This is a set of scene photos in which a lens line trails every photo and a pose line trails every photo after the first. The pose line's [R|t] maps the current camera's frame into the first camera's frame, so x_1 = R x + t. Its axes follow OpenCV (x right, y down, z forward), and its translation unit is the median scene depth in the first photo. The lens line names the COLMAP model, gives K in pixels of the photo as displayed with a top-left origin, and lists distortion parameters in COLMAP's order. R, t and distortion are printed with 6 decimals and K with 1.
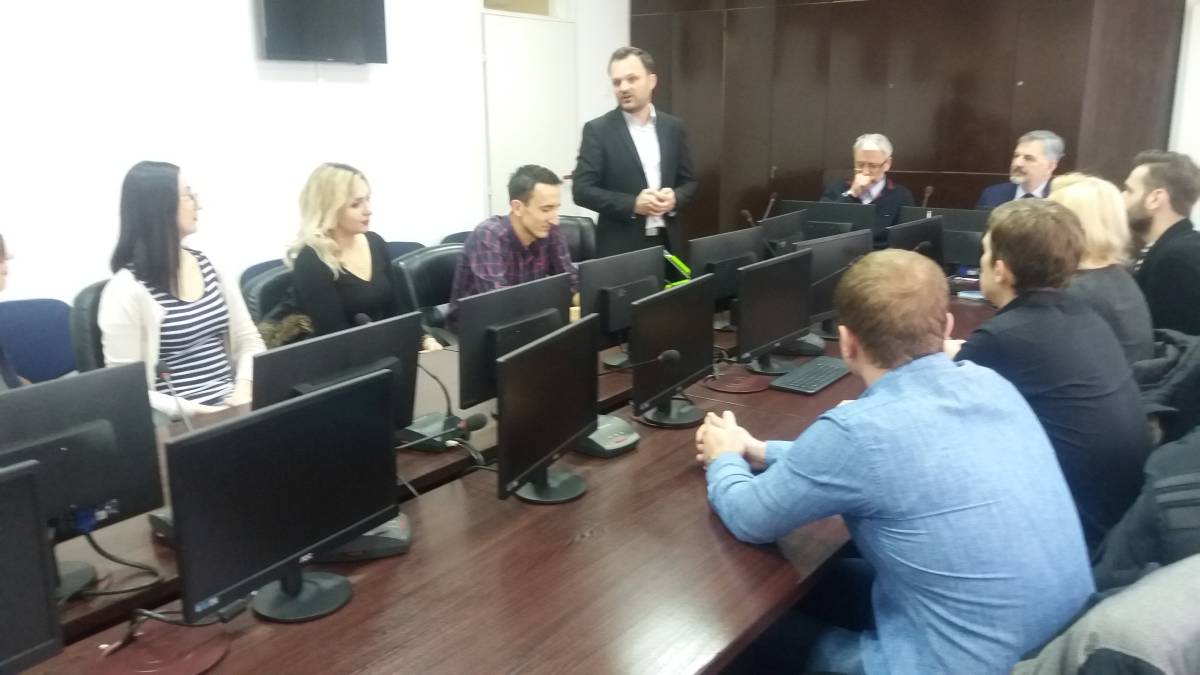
lens RADIAL K [[1009.8, 0, 590.4], [0, 1009.8, 335.9], [0, 0, 1]] dist [0.019362, -0.073154]
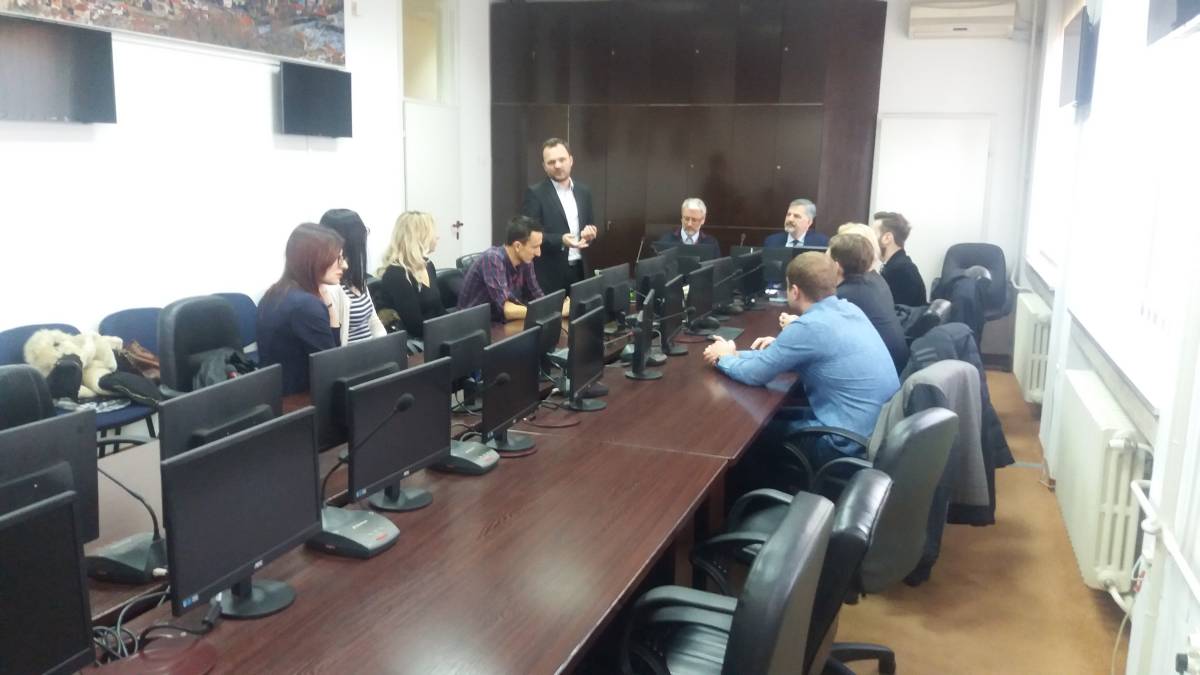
lens RADIAL K [[1009.8, 0, 597.9], [0, 1009.8, 338.9], [0, 0, 1]] dist [0.019362, -0.073154]
pose [[0.957698, -0.019757, 0.287097, -0.515381], [0.035095, 0.998212, -0.048377, 0.128378], [-0.285628, 0.056406, 0.956679, -0.650385]]
